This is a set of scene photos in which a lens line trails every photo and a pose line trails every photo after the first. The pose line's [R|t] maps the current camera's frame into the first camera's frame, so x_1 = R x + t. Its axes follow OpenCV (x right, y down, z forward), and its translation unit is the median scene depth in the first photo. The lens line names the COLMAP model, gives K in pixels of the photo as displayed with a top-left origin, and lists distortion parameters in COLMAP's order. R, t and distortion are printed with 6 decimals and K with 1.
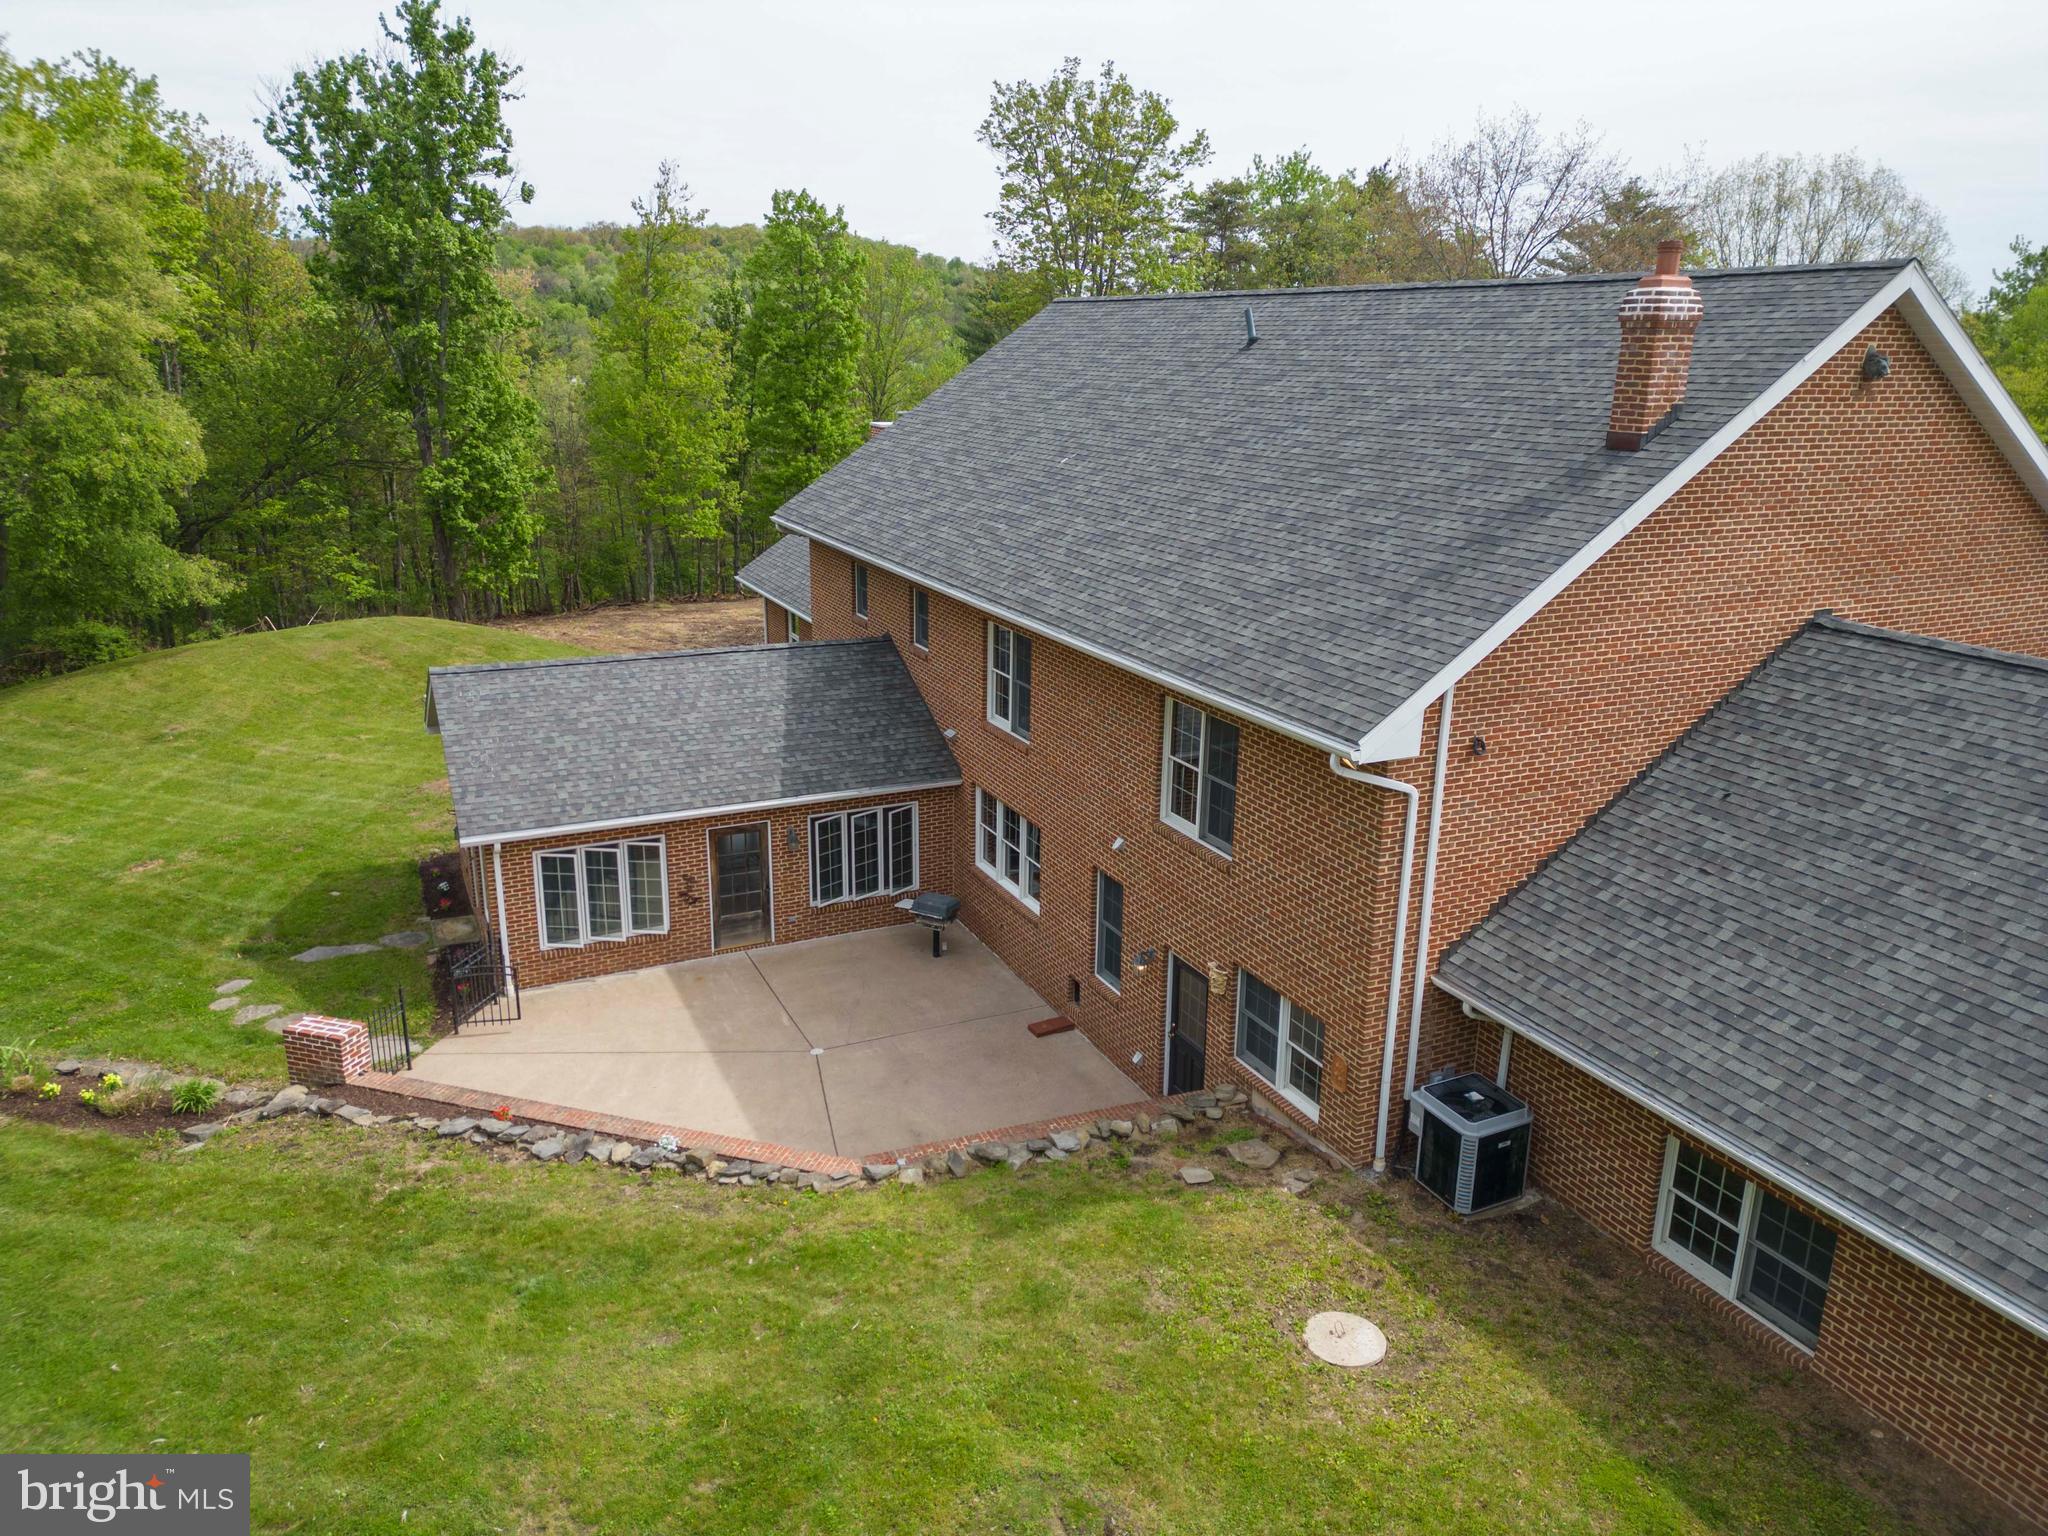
lens RADIAL K [[1421.0, 0, 1029.8], [0, 1421.0, 761.1], [0, 0, 1]] dist [0.088741, -0.086123]
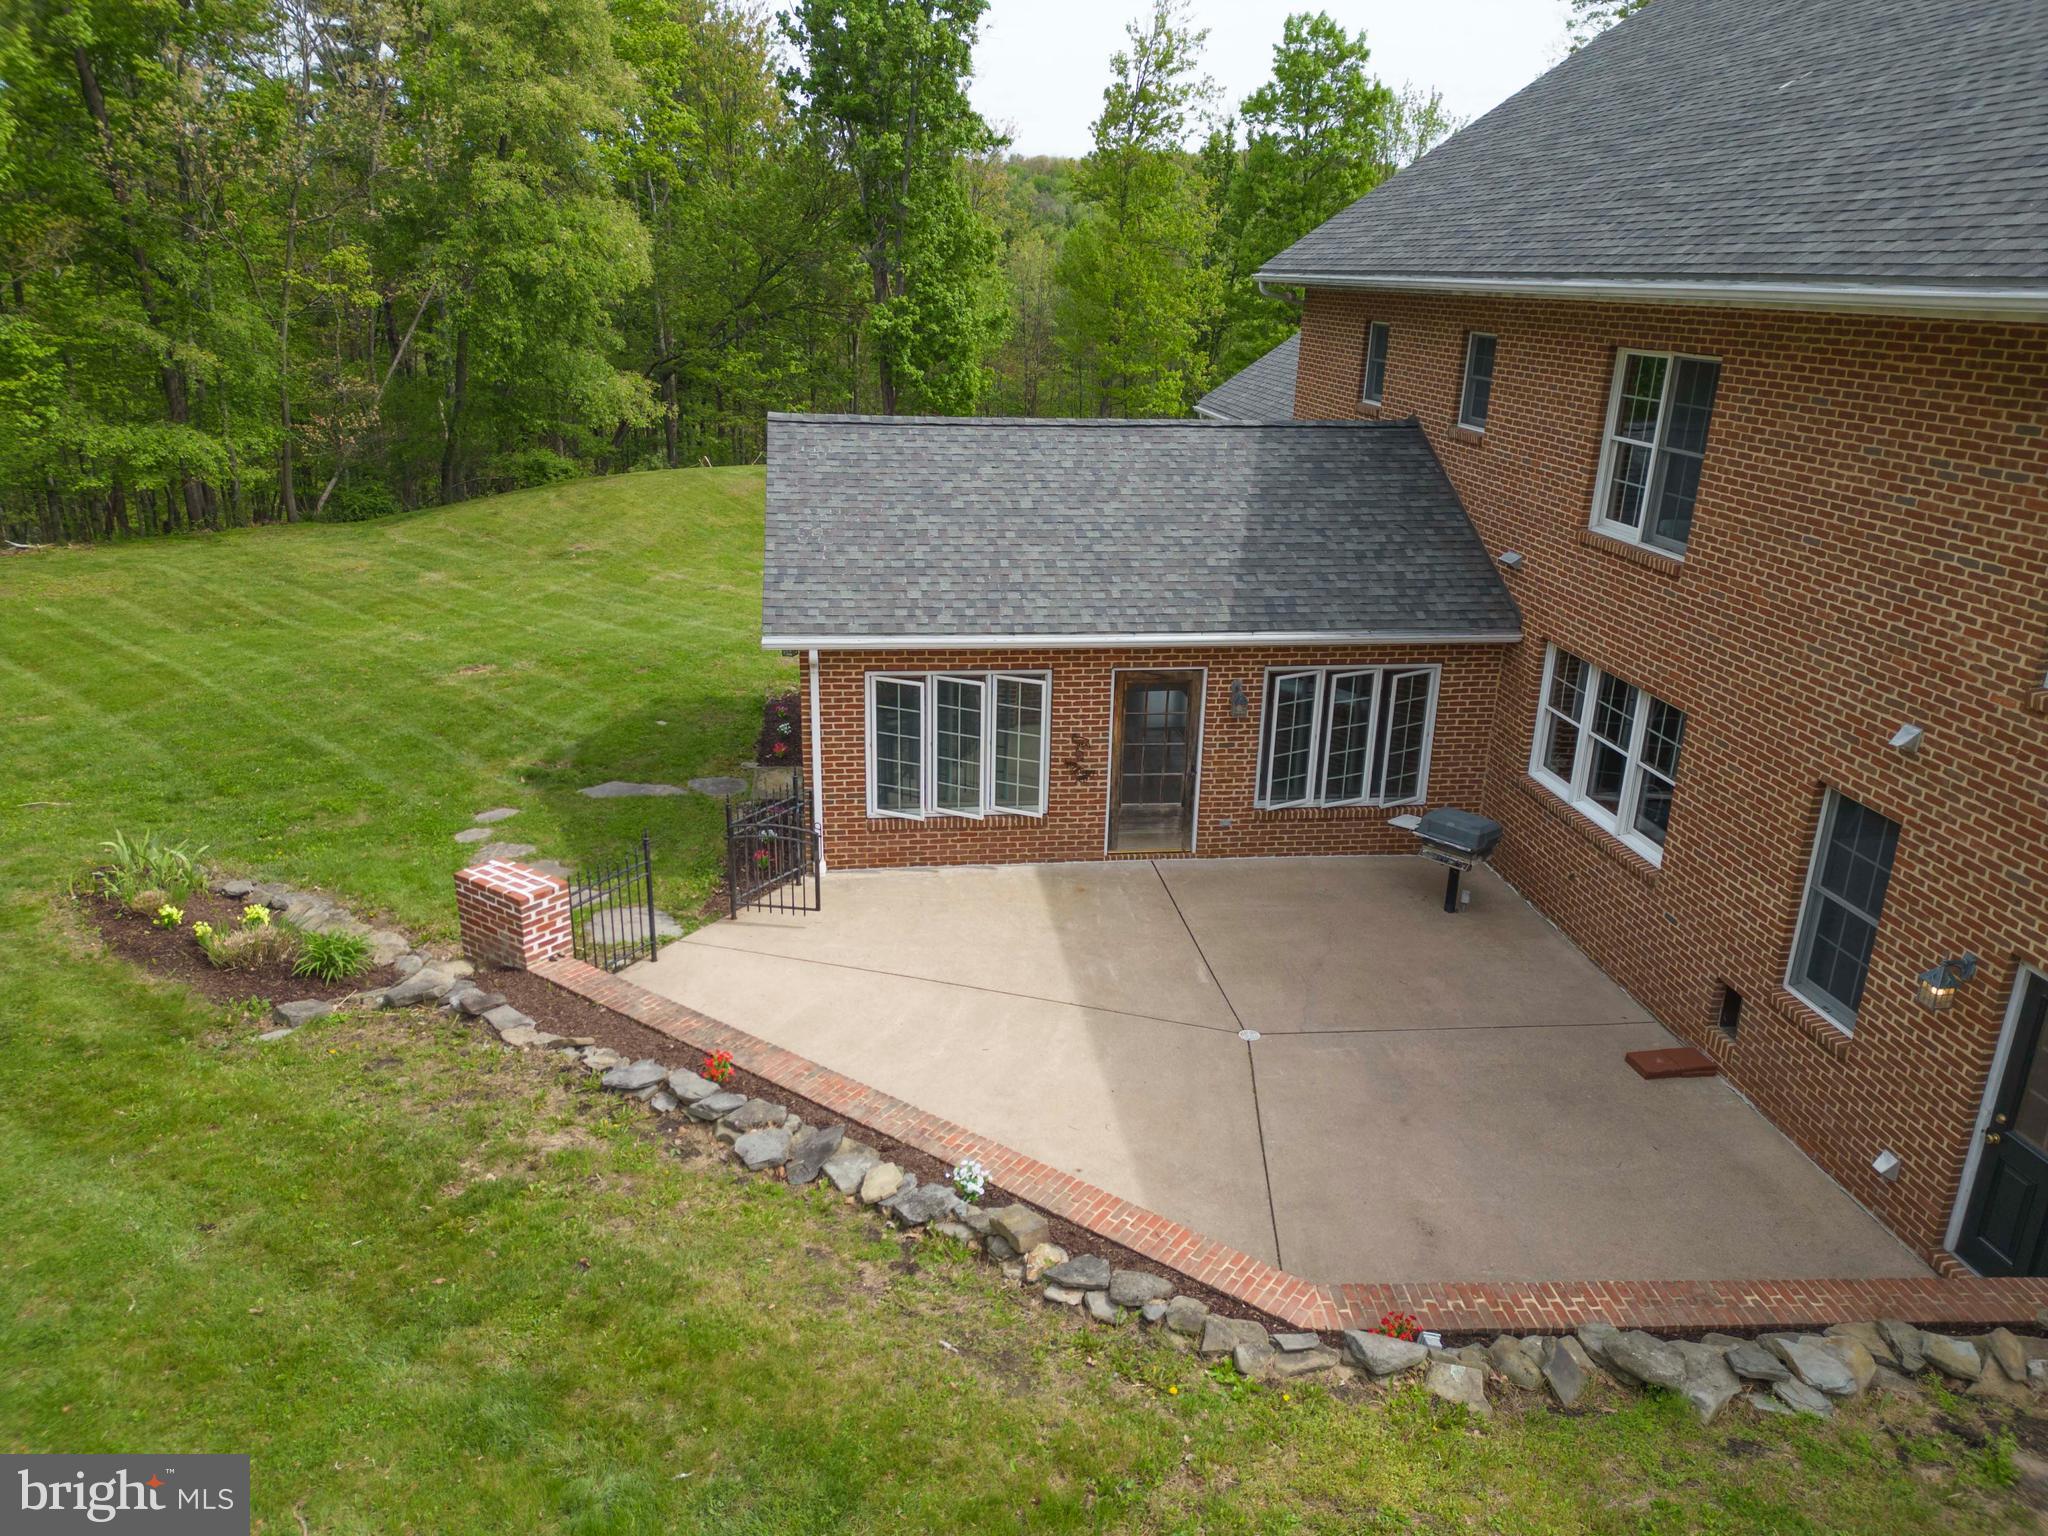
lens RADIAL K [[1422.4, 0, 1030.3], [0, 1422.4, 736.4], [0, 0, 1]] dist [0.164389, -0.228564]
pose [[0.949808, 0.104749, -0.294774, -0.064452], [-0.098335, 0.994482, 0.036544, 0.058547], [0.296975, -0.005723, 0.954868, 0.356344]]
